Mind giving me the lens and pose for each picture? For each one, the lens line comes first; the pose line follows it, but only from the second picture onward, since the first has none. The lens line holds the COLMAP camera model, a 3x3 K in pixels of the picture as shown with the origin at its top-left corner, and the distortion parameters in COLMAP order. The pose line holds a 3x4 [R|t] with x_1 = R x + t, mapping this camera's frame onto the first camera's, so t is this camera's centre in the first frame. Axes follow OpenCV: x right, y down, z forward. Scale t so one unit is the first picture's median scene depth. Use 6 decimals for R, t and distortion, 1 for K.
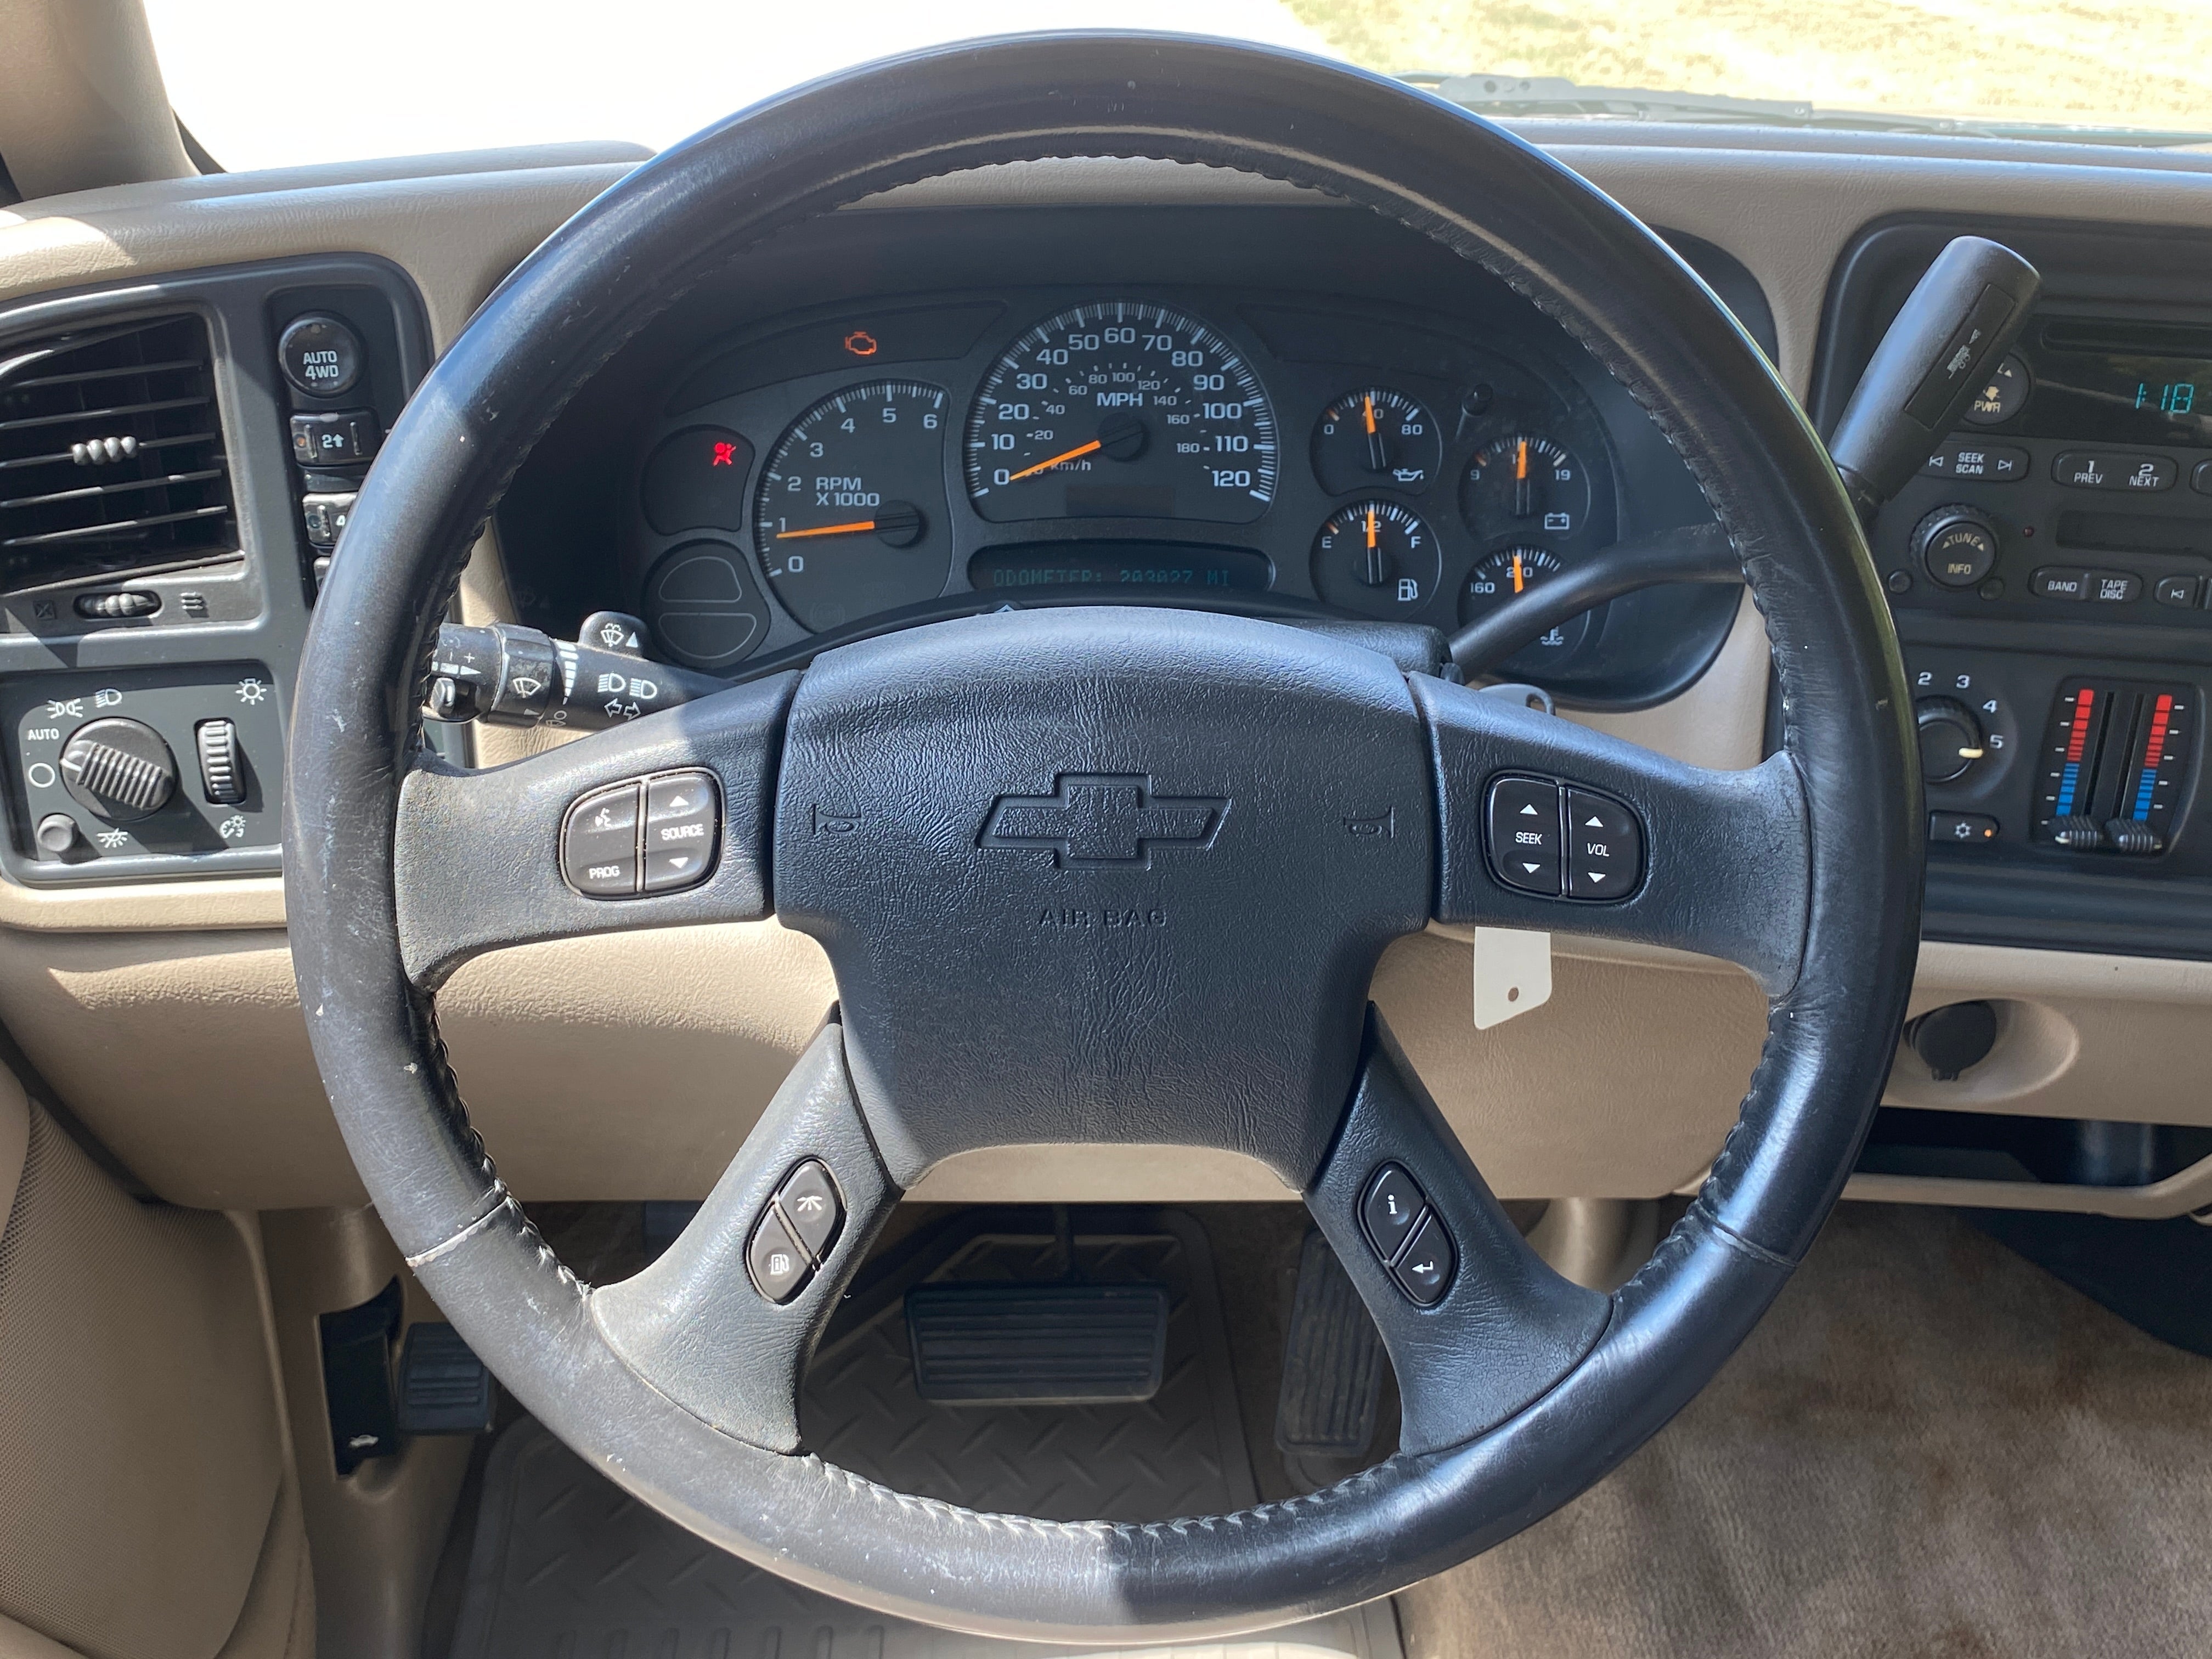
lens RADIAL K [[2143.3, 0, 1099.3], [0, 2143.3, 814.2], [0, 0, 1]] dist [0.138908, -0.359842]
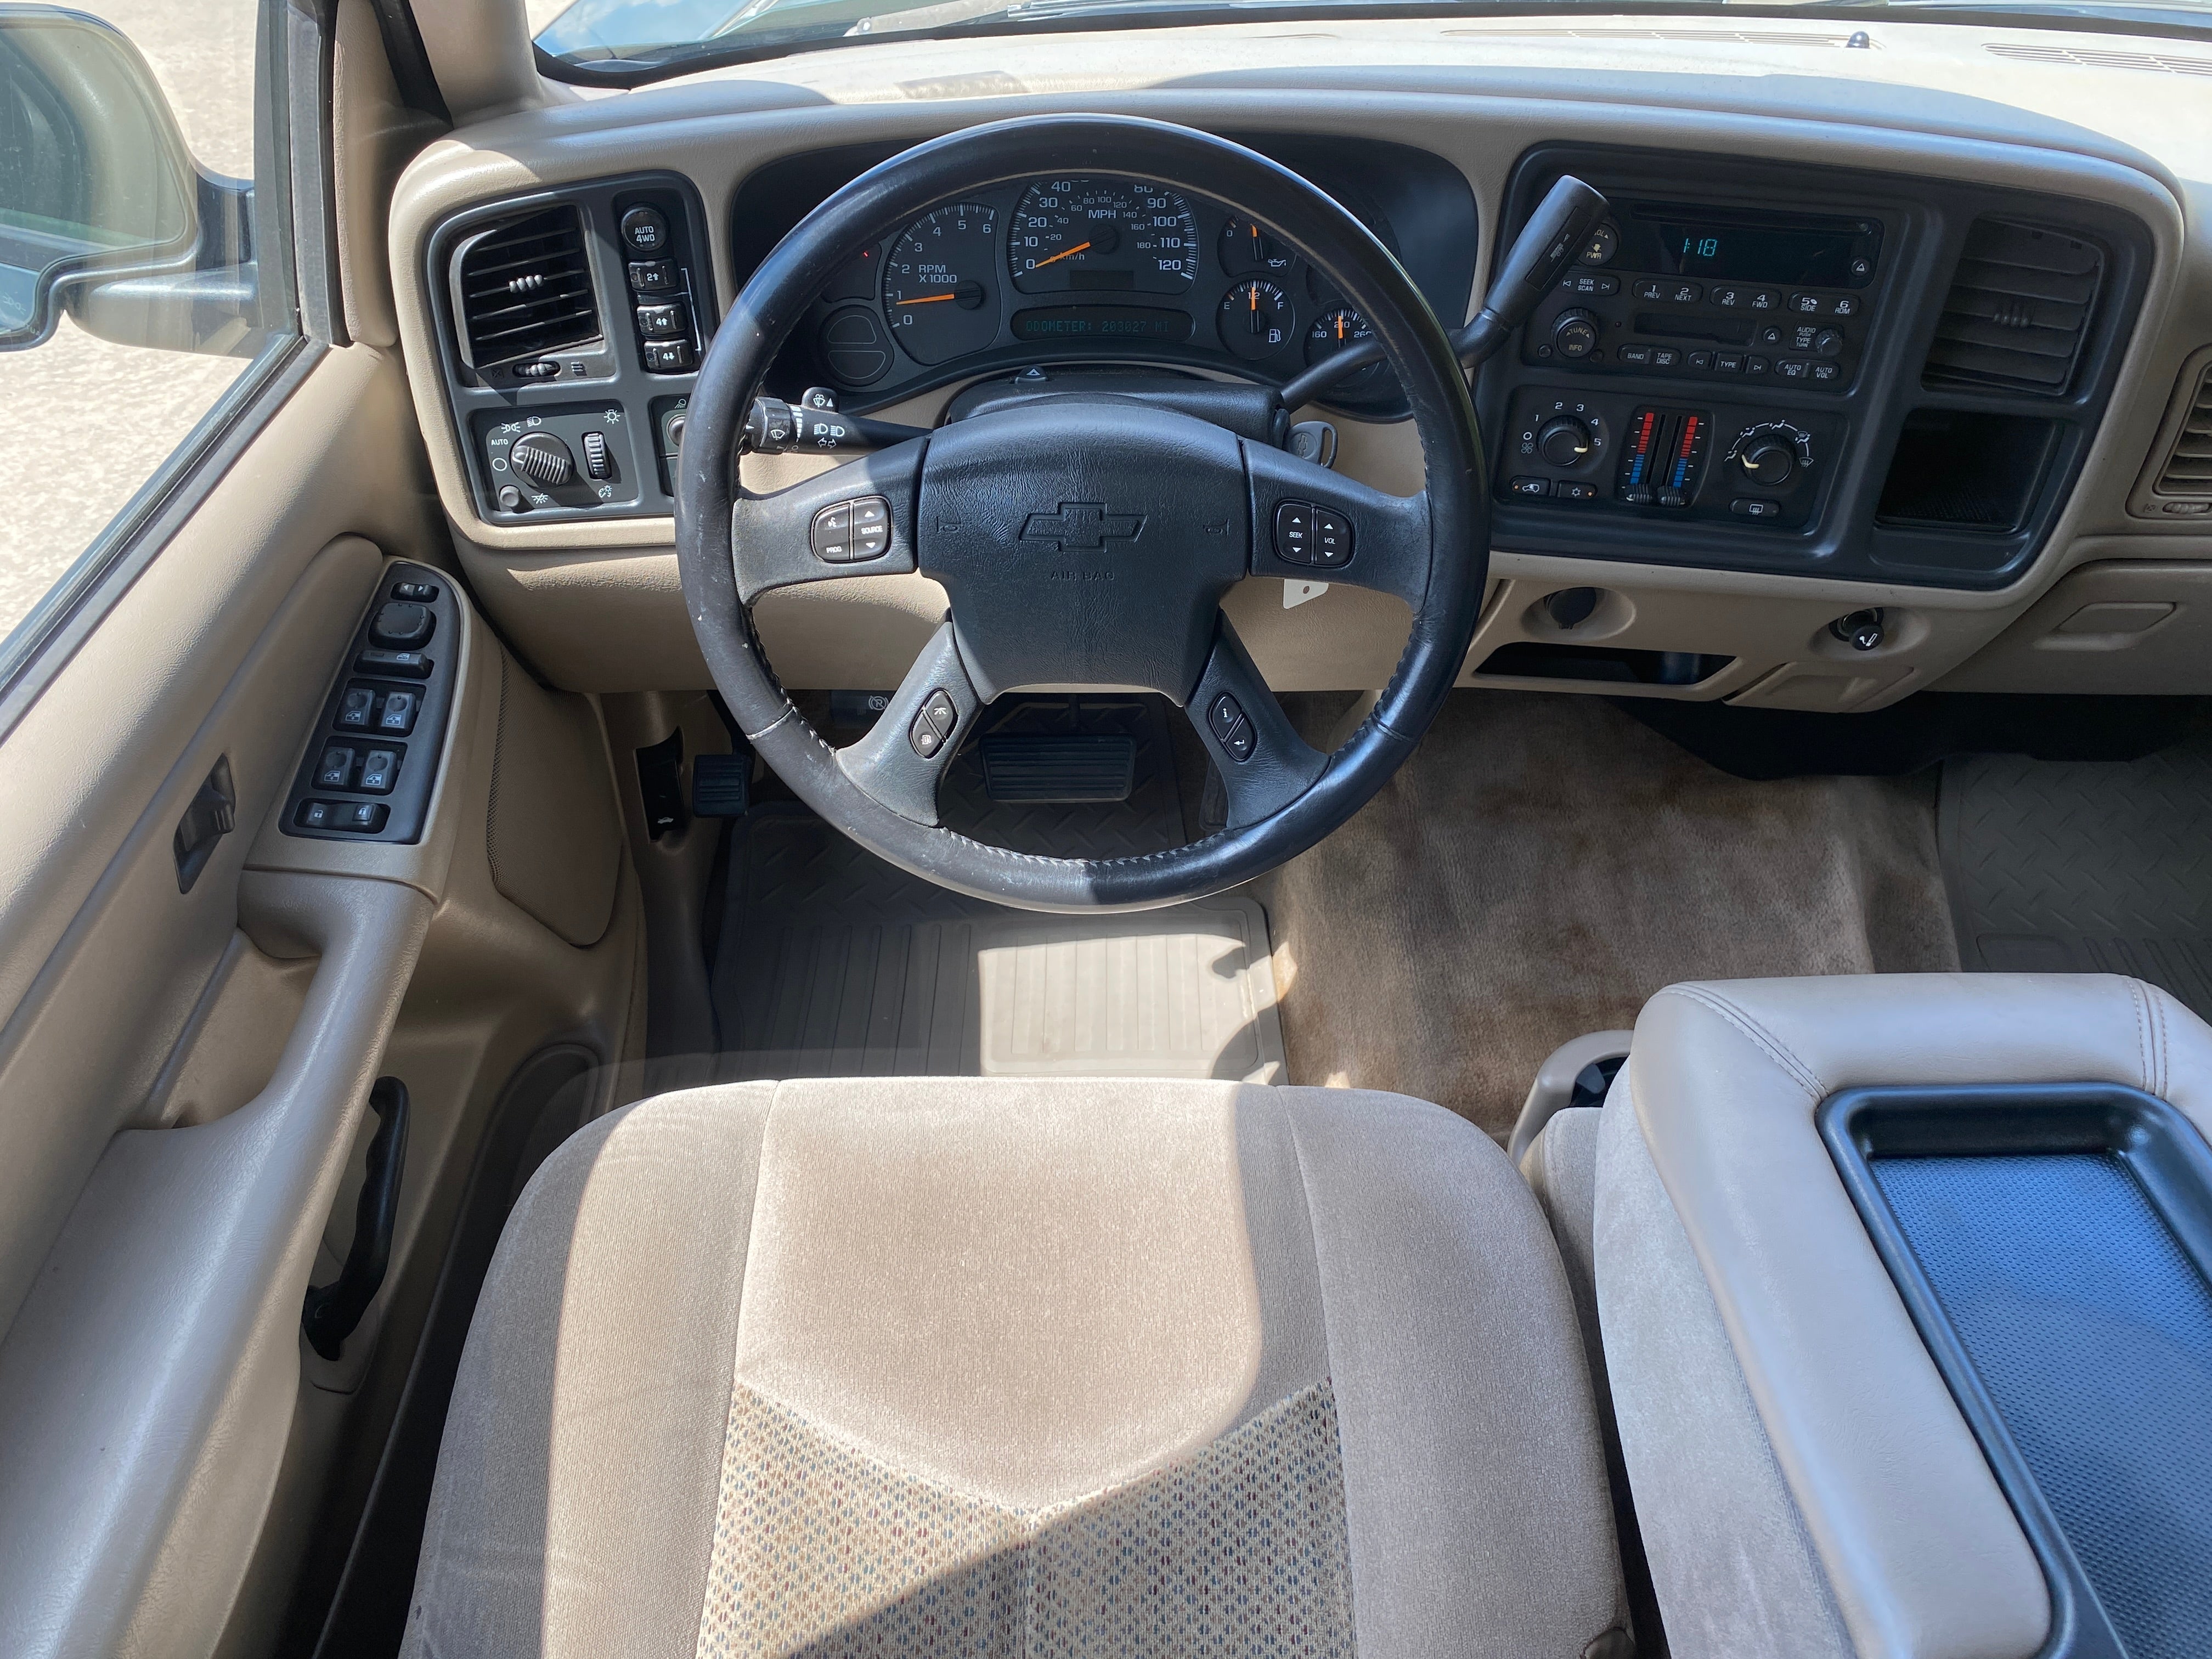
lens RADIAL K [[1682.0, 0, 1106.0], [0, 1682.0, 829.5], [0, 0, 1]] dist [0.038610, -0.006036]
pose [[0.999985, 0.004097, -0.003767, 0.023379], [-0.002875, 0.959808, 0.280643, -0.127081], [0.004765, -0.280628, 0.959805, -0.446370]]
